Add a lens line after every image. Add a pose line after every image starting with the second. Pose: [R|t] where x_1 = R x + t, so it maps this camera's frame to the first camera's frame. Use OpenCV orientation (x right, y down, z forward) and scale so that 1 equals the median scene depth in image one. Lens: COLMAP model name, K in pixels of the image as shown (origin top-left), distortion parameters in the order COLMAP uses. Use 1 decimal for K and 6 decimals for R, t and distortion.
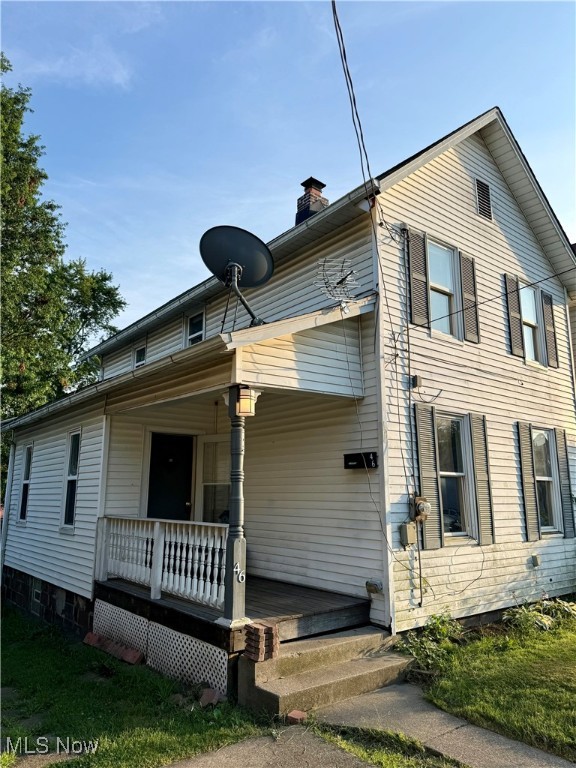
lens RADIAL K [[542.3, 0, 288.0], [0, 542.3, 384.0], [0, 0, 1]] dist [0.001741, -0.000667]
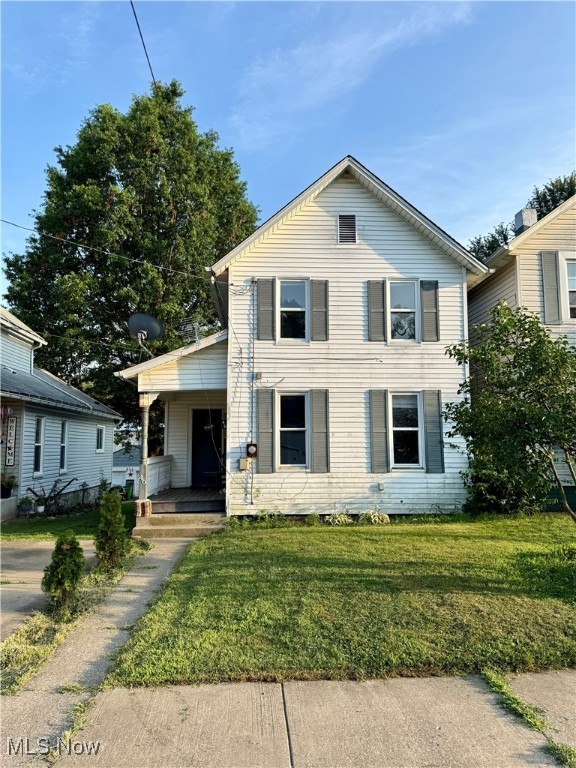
lens RADIAL K [[543.7, 0, 288.0], [0, 543.7, 384.0], [0, 0, 1]] dist [0.074179, 0.000172]
pose [[0.821378, -0.071634, -0.565868, 1.225428], [0.125852, 0.990393, 0.057304, -0.061978], [0.556327, -0.118284, 0.822502, -0.324781]]
